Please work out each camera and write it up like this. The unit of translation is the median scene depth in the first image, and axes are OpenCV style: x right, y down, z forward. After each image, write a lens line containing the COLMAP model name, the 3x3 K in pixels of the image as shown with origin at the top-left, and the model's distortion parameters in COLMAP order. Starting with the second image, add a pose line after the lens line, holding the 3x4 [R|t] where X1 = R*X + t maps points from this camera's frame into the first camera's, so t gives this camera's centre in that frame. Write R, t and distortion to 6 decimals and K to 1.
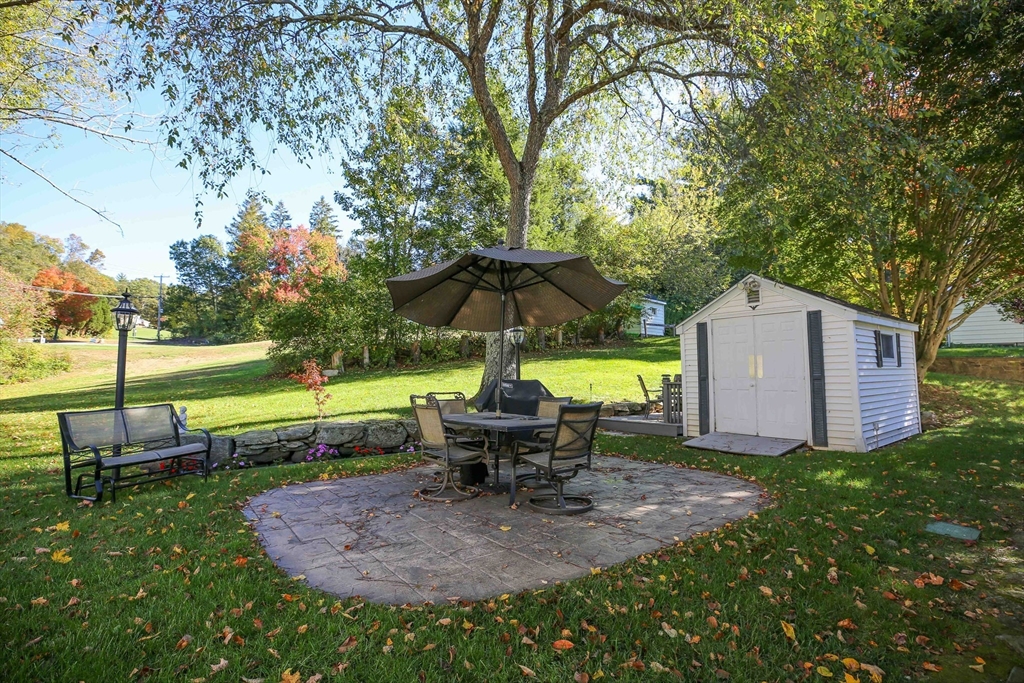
lens RADIAL K [[476.2, 0, 539.6], [0, 476.2, 343.2], [0, 0, 1]] dist [0.000409, 0.001395]
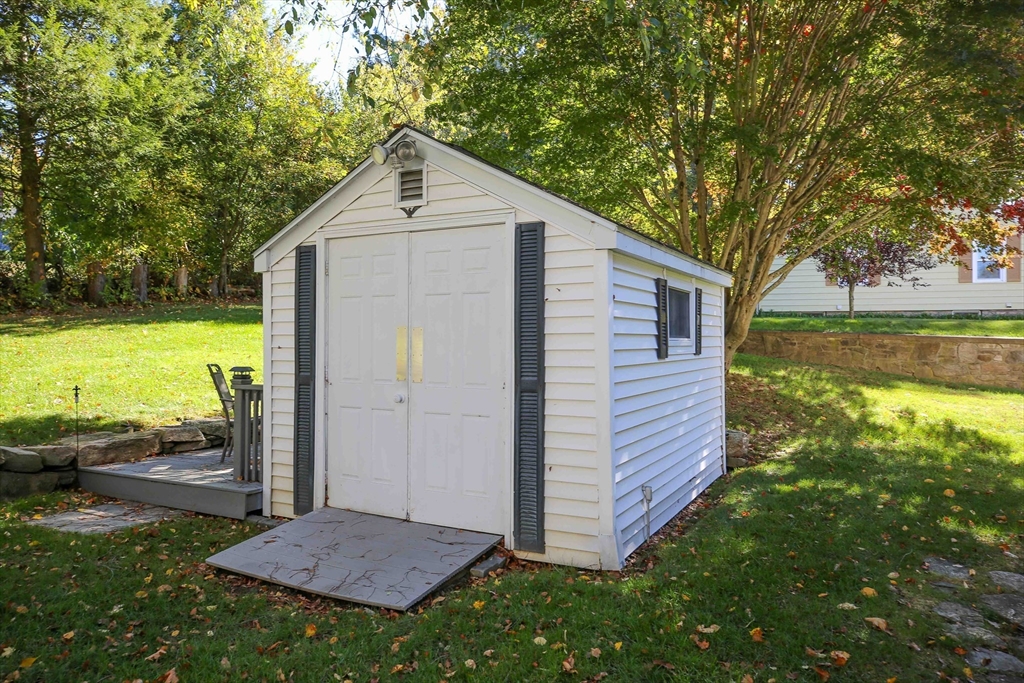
lens RADIAL K [[698.2, 0, 511.1], [0, 698.2, 340.5], [0, 0, 1]] dist [-0.021739, -0.000586]
pose [[0.929420, 0.010166, 0.368883, 0.252808], [-0.032423, 0.998004, 0.054188, 0.000881], [-0.367596, -0.062323, 0.927895, 0.329356]]
